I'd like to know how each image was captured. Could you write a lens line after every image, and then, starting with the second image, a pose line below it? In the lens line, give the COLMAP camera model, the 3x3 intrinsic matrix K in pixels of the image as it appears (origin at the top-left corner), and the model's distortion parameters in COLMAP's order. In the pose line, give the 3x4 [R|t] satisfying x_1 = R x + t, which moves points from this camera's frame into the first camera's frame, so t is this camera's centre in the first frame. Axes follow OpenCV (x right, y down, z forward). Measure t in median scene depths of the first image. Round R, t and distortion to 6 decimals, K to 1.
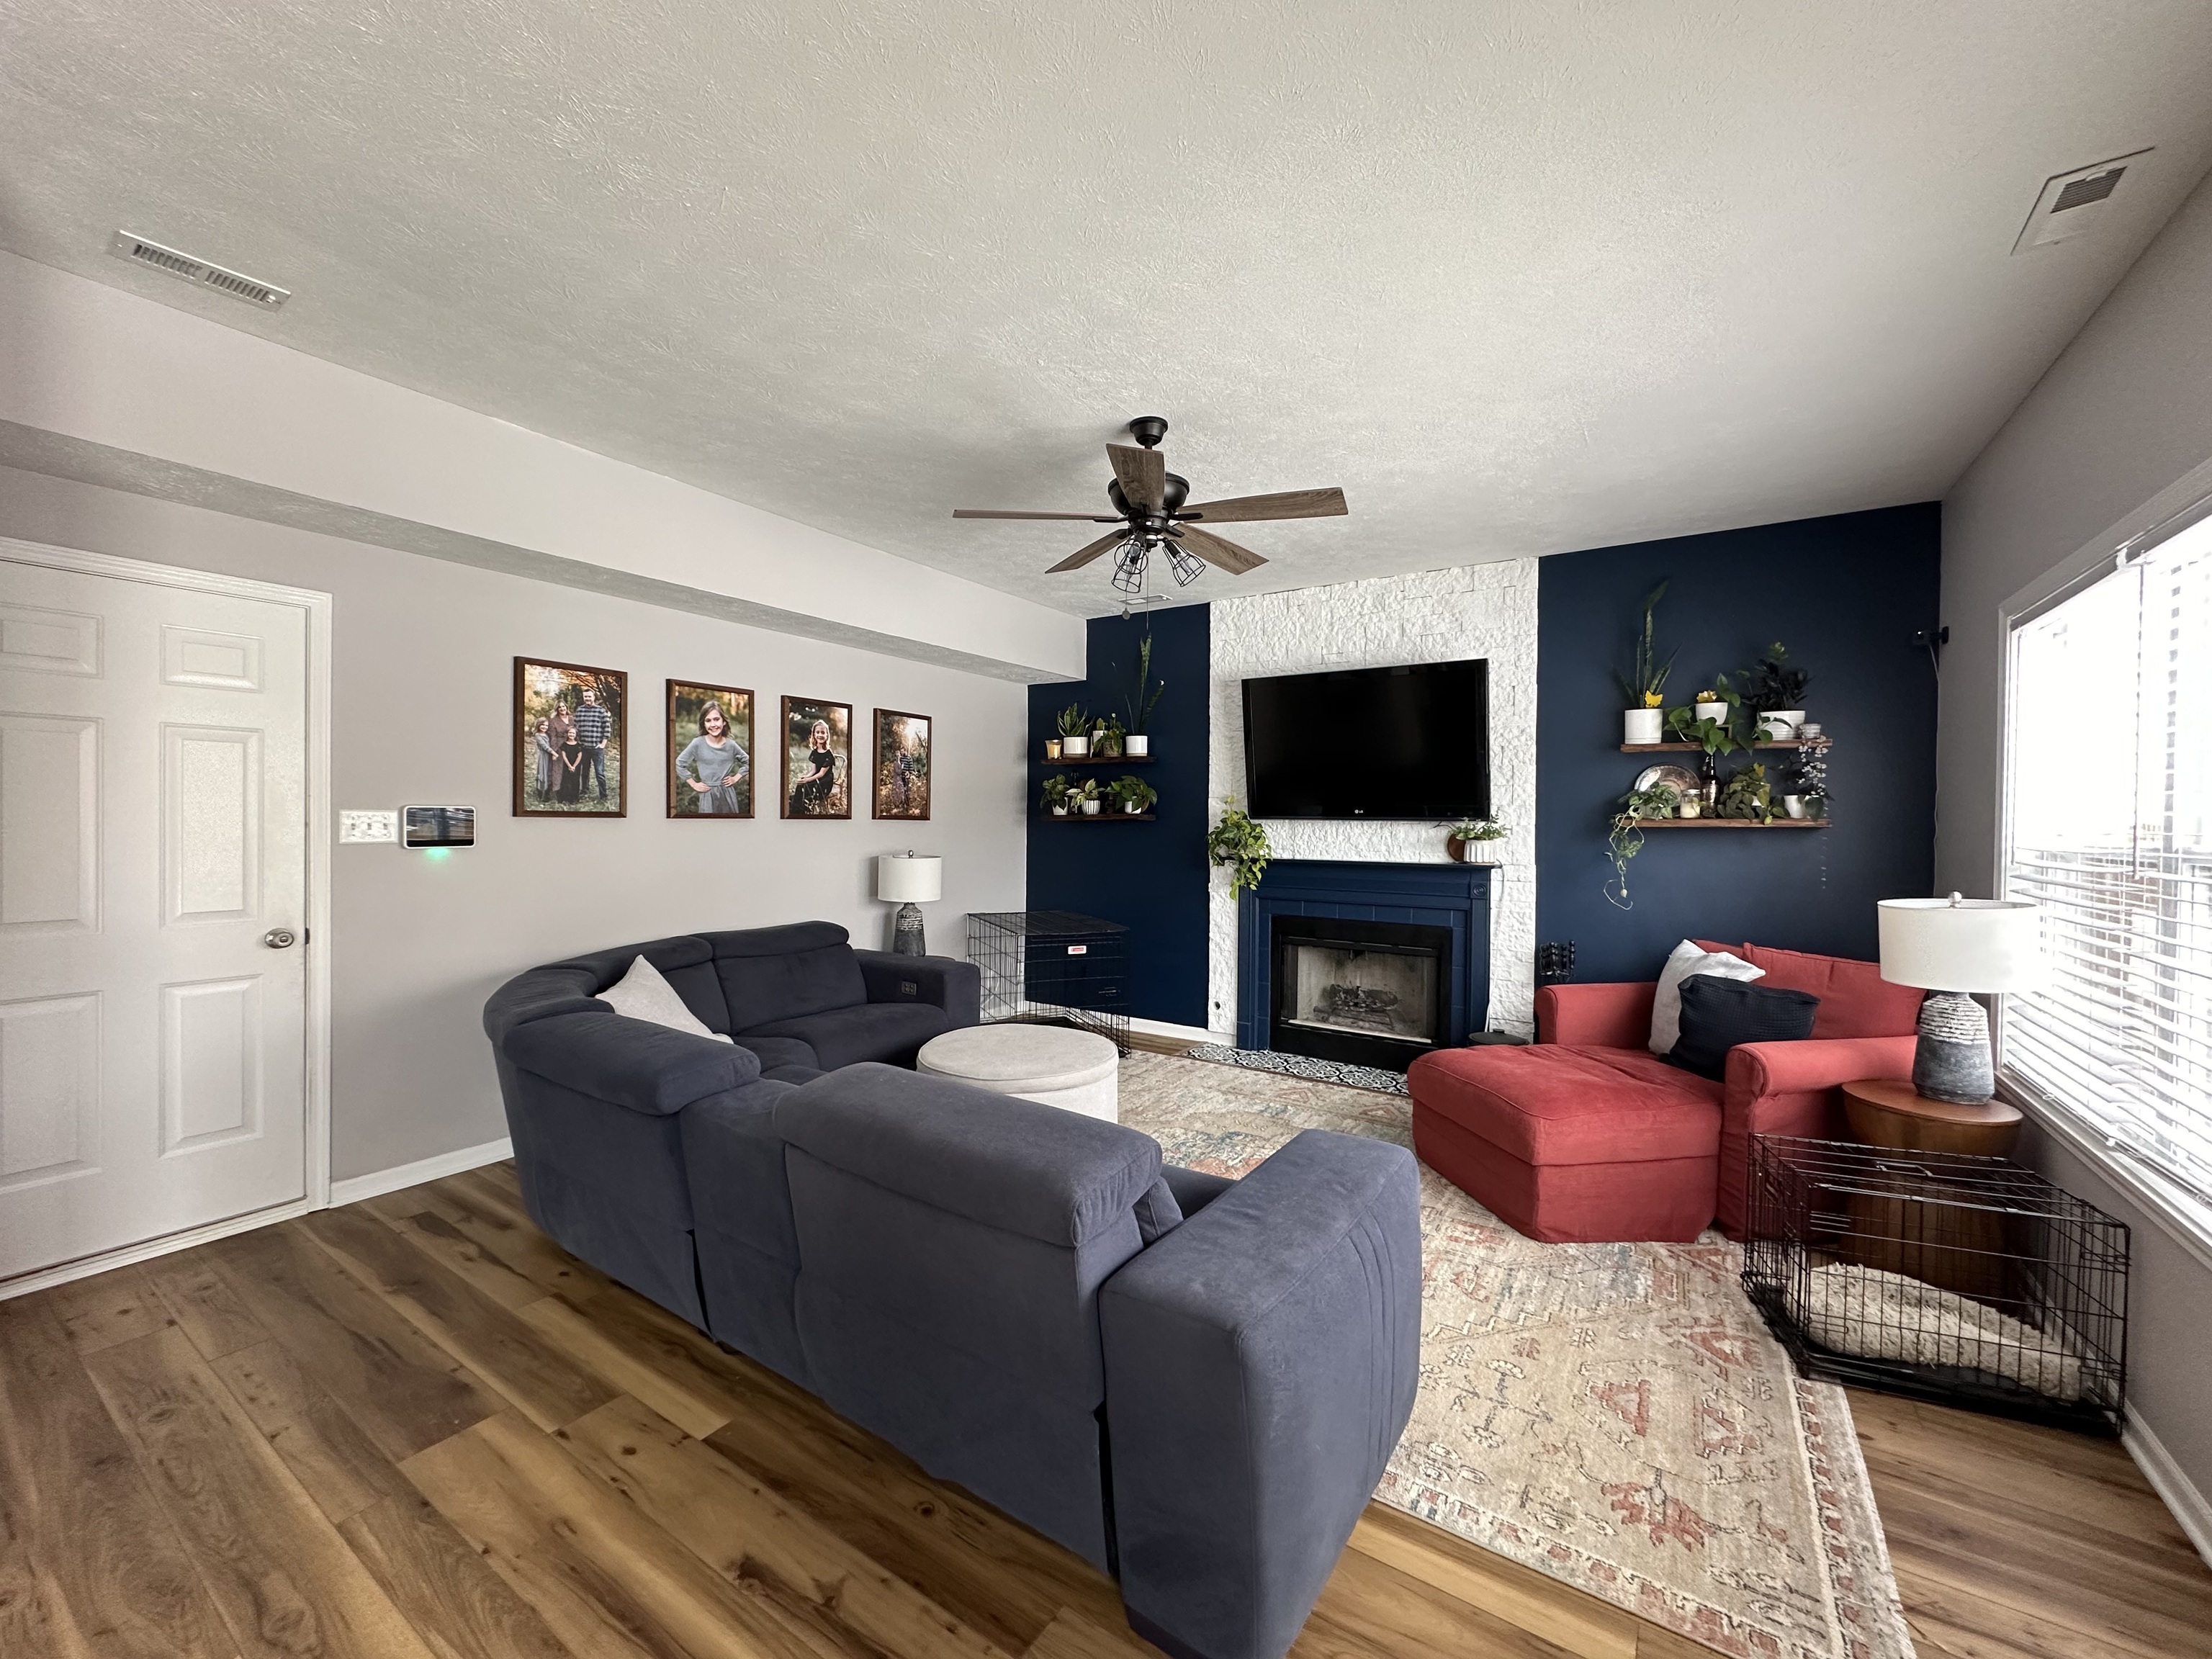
lens RADIAL K [[880.8, 0, 1106.4], [0, 880.8, 832.3], [0, 0, 1]] dist [0.001602, 0.000969]
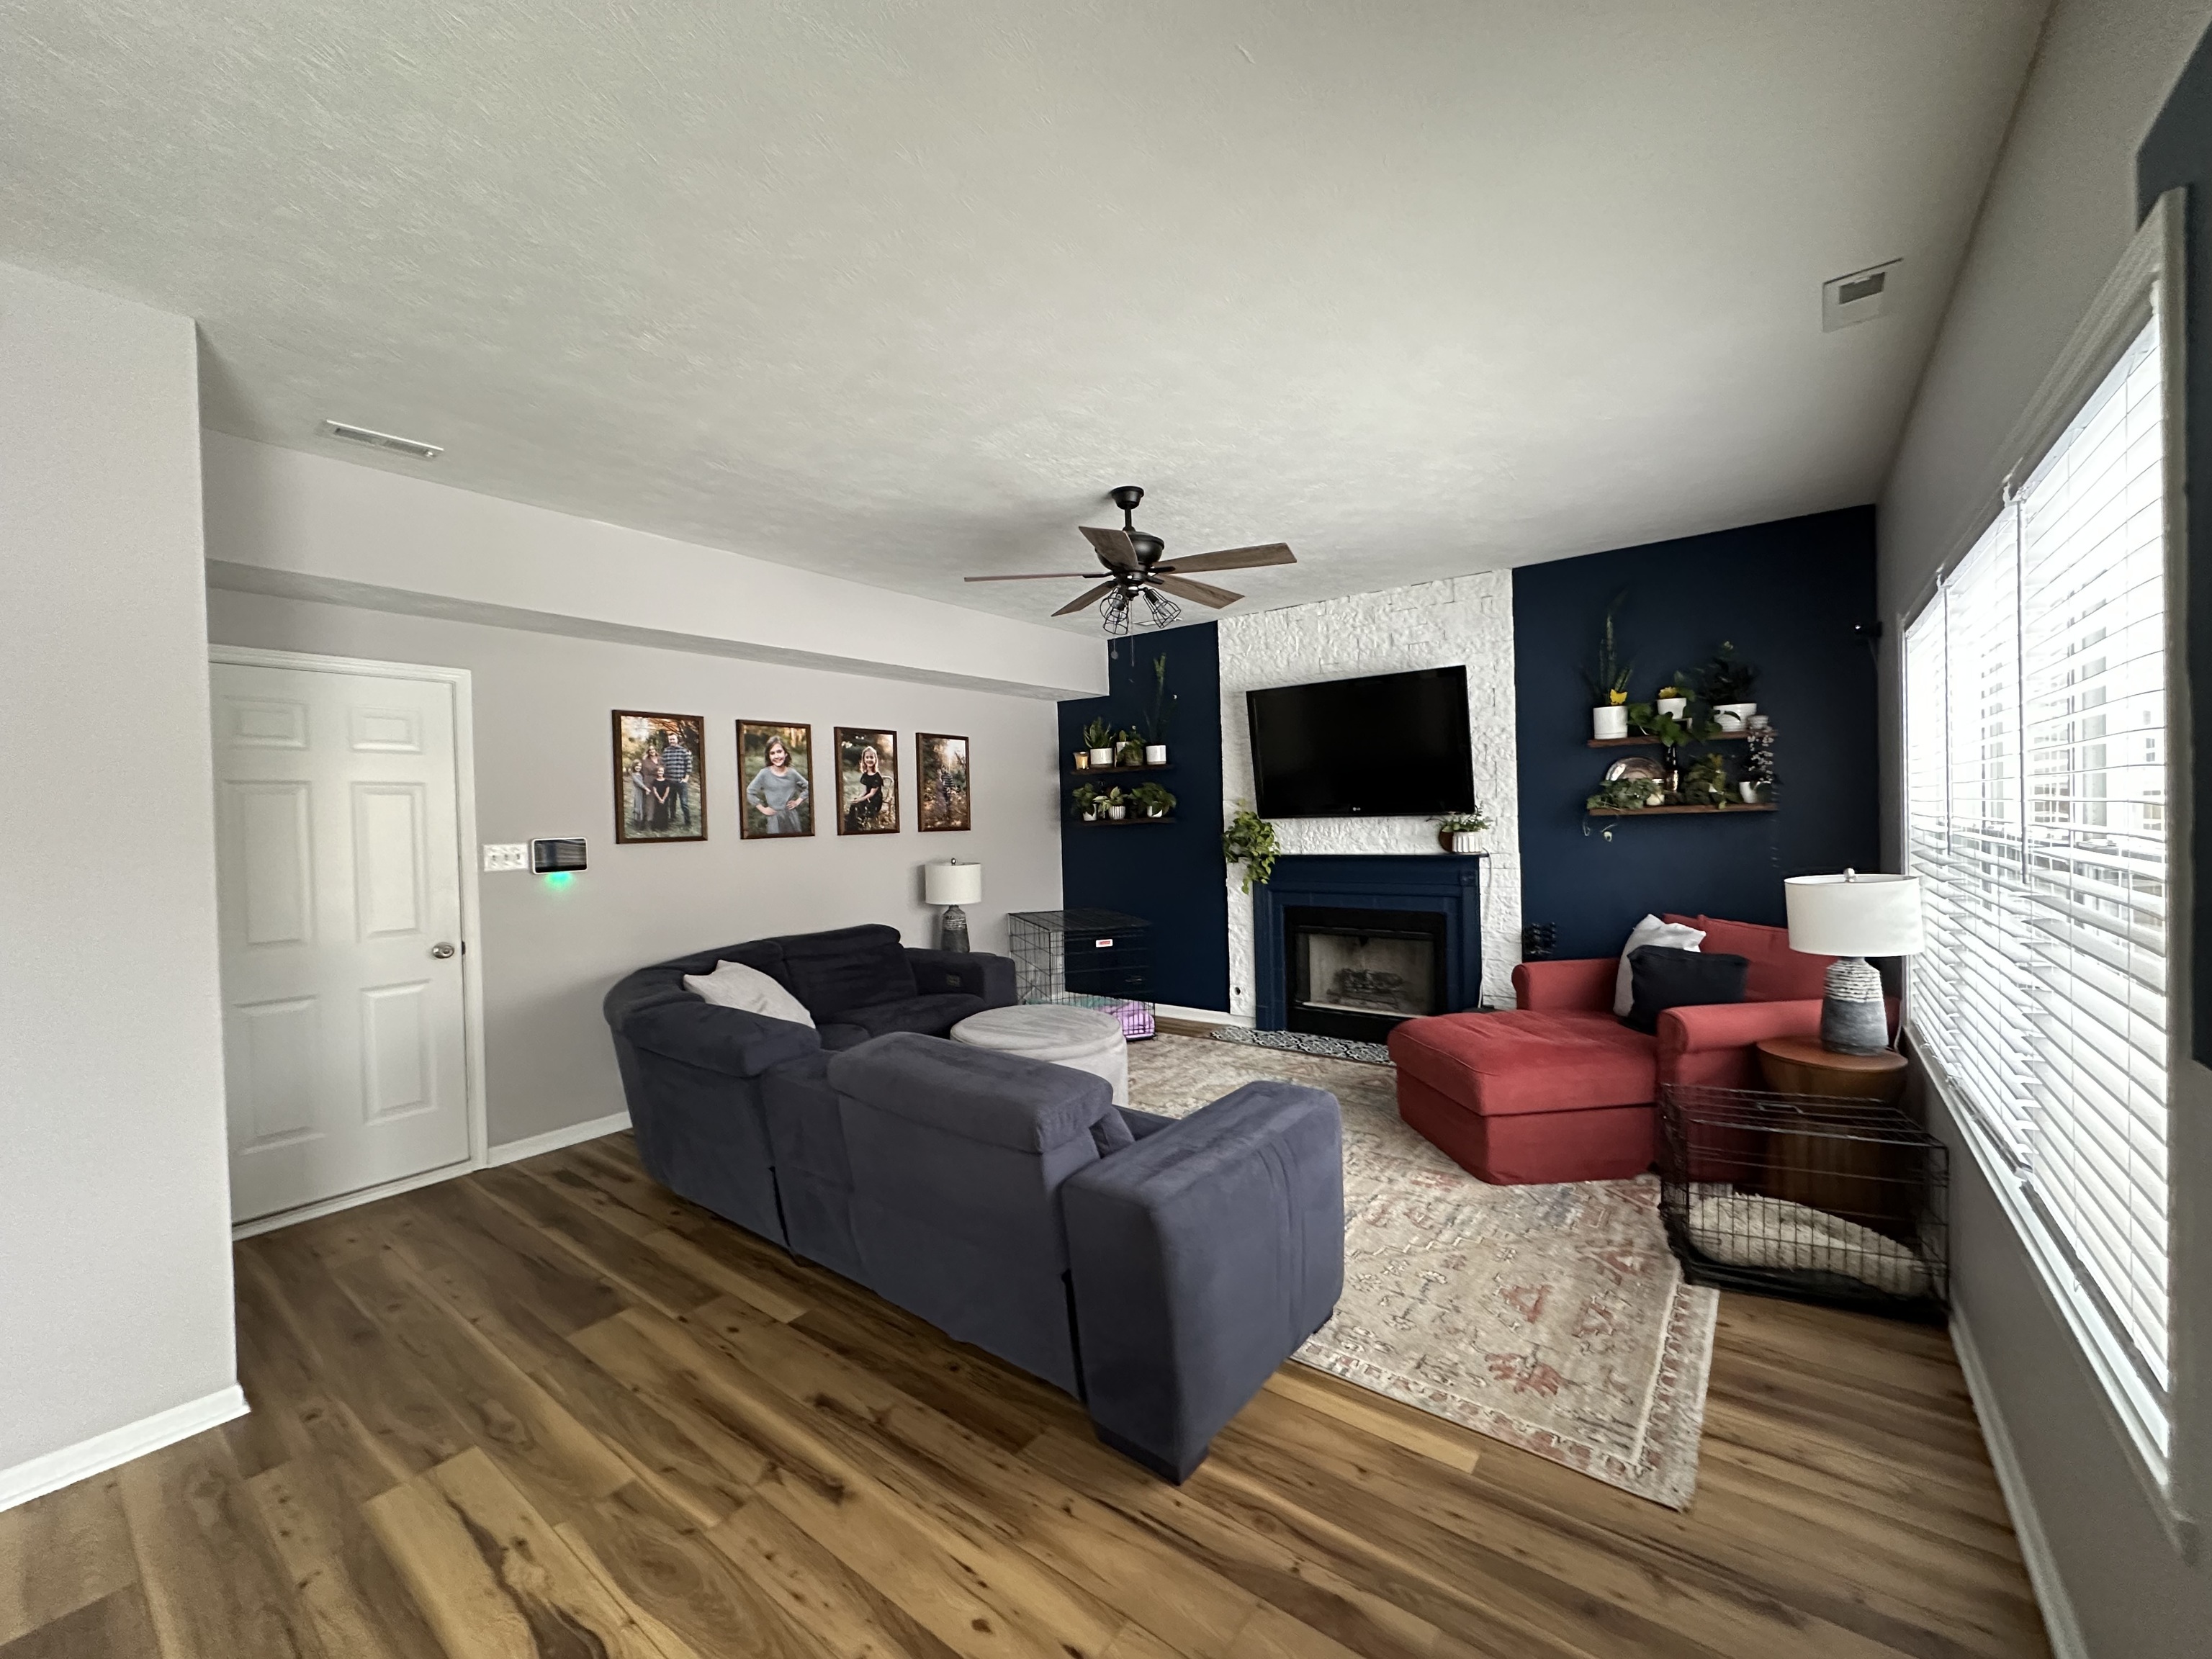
lens RADIAL K [[880.8, 0, 1107.8], [0, 880.8, 833.9], [0, 0, 1]] dist [0.001602, 0.000969]
pose [[0.997042, -0.036222, -0.067785, 0.087839], [0.036632, 0.999317, 0.004828, -0.015578], [0.067564, -0.007297, 0.997688, -0.177950]]
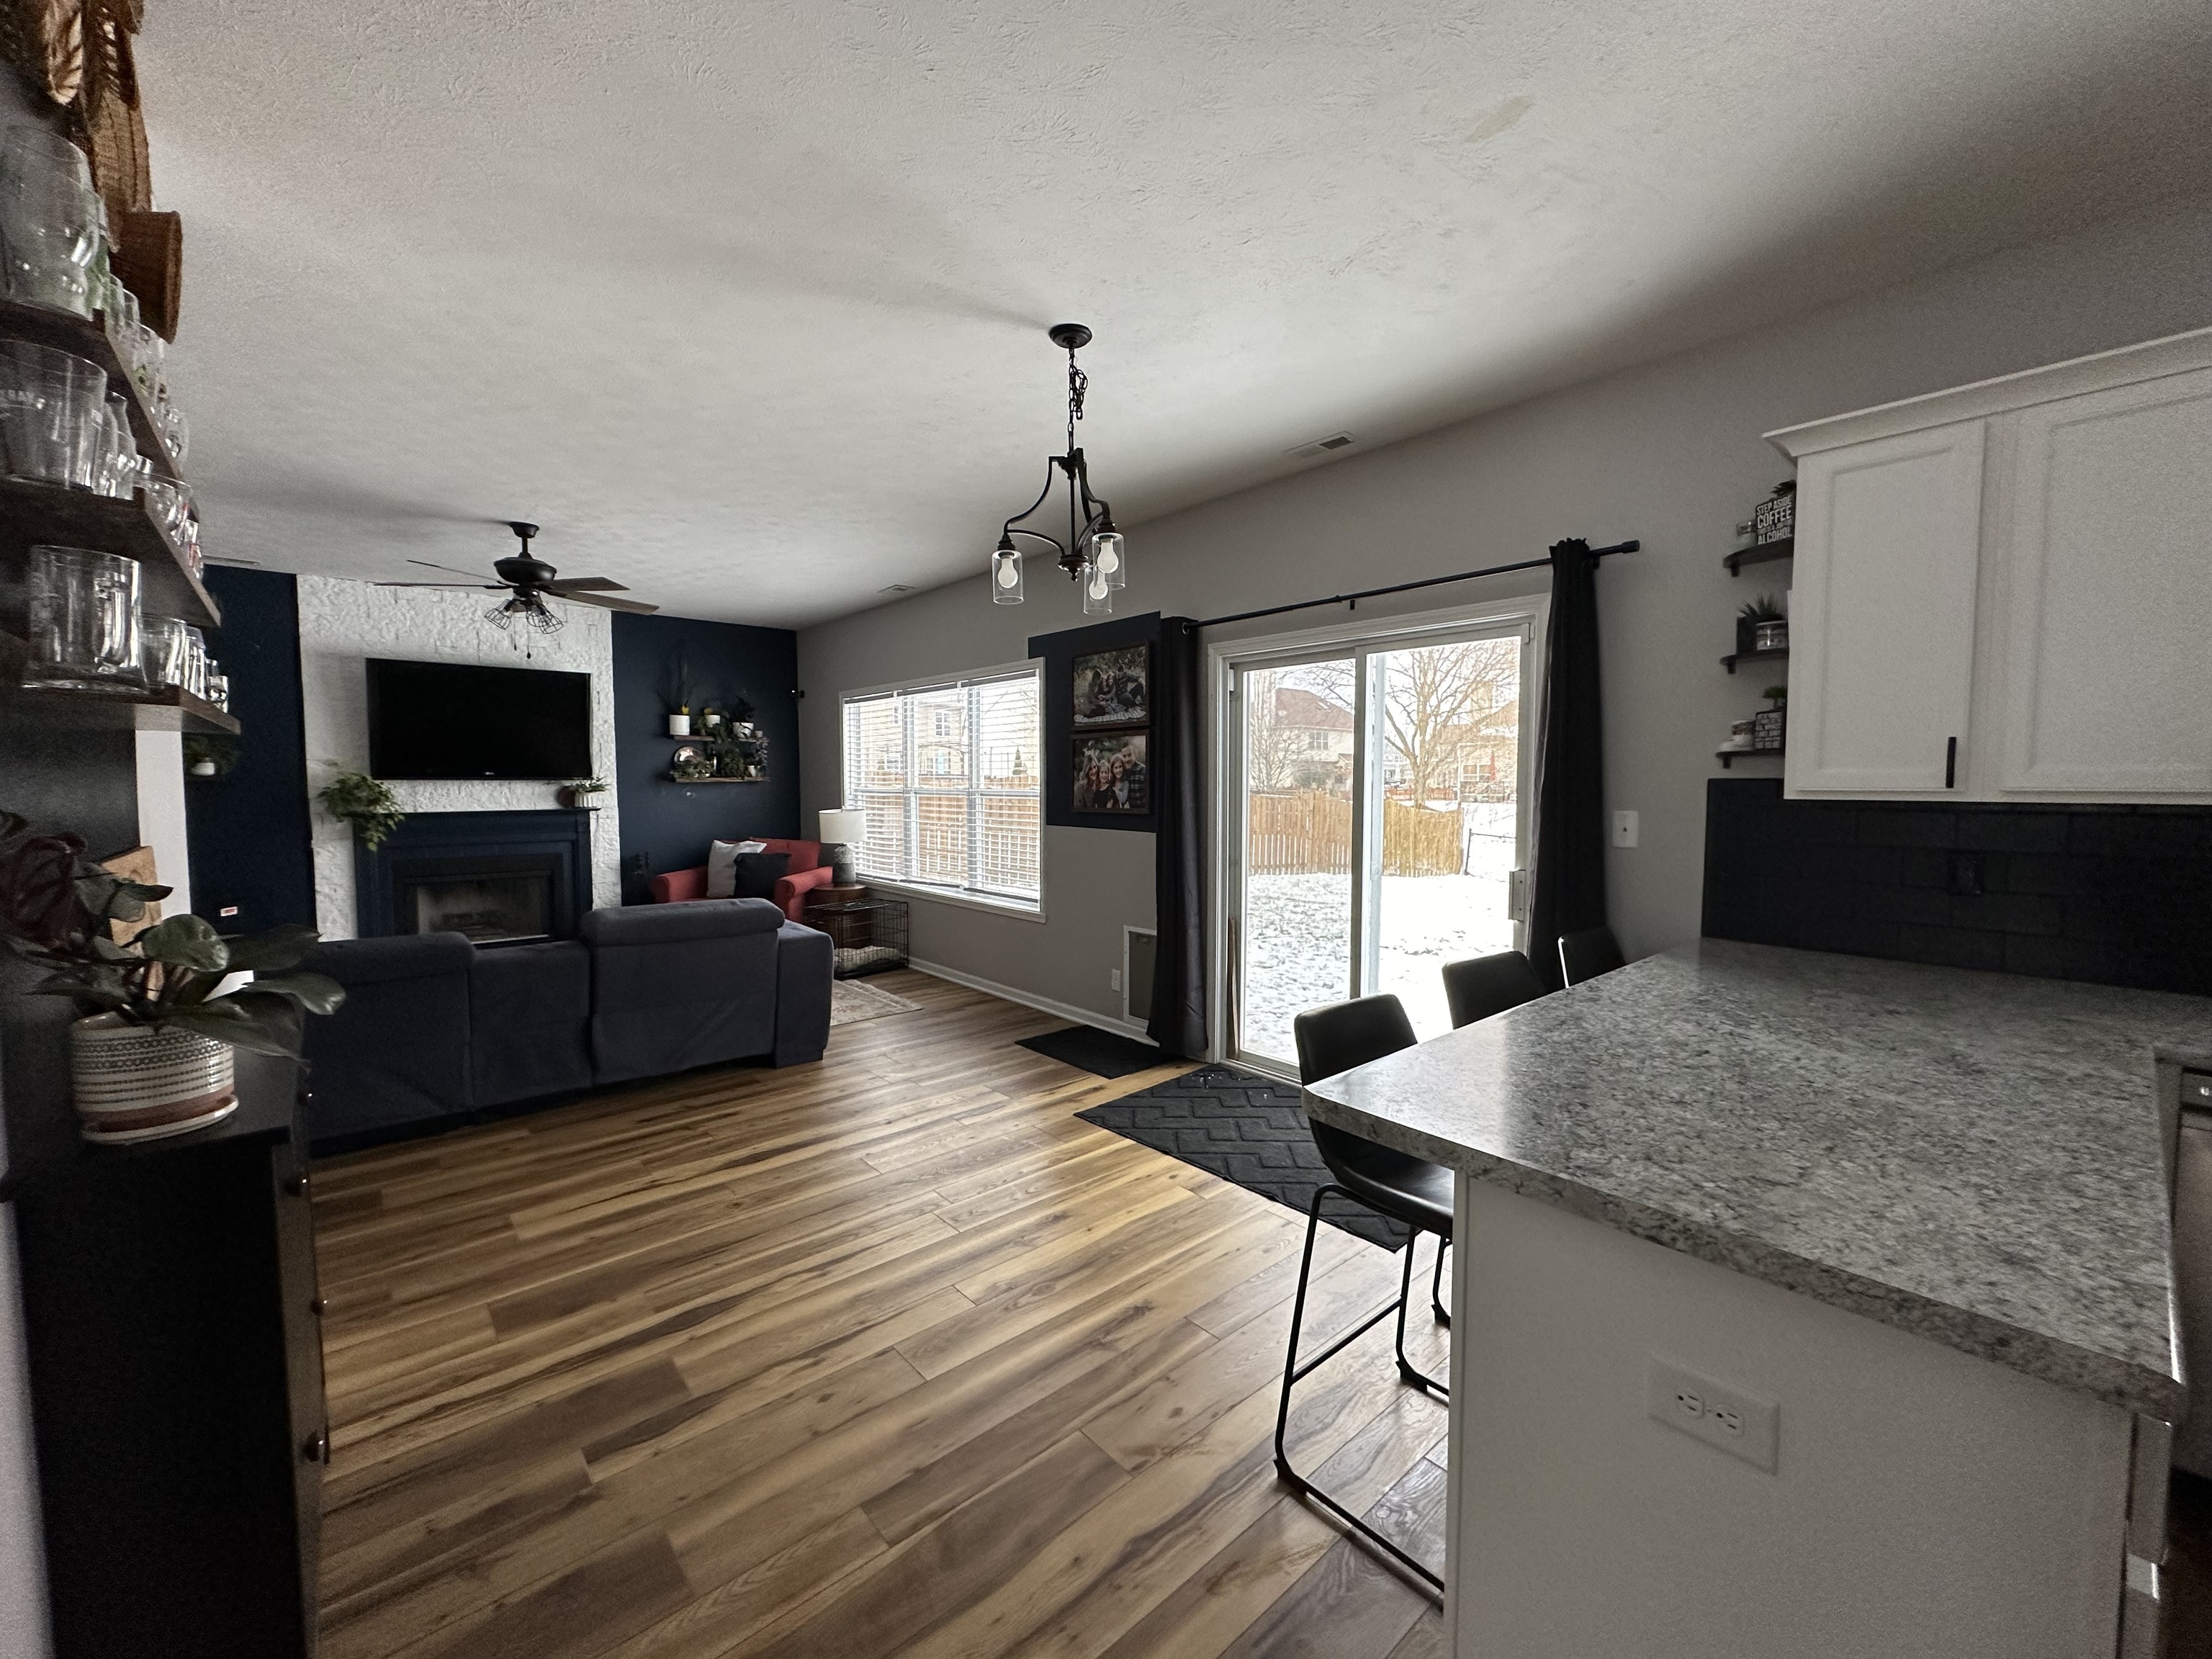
lens RADIAL K [[880.8, 0, 1095.4], [0, 880.8, 837.8], [0, 0, 1]] dist [0.001602, 0.000969]
pose [[0.276428, -0.076030, 0.958022, -1.230582], [0.016421, 0.997094, 0.074393, -0.017650], [-0.960894, -0.004832, 0.276873, -0.403831]]
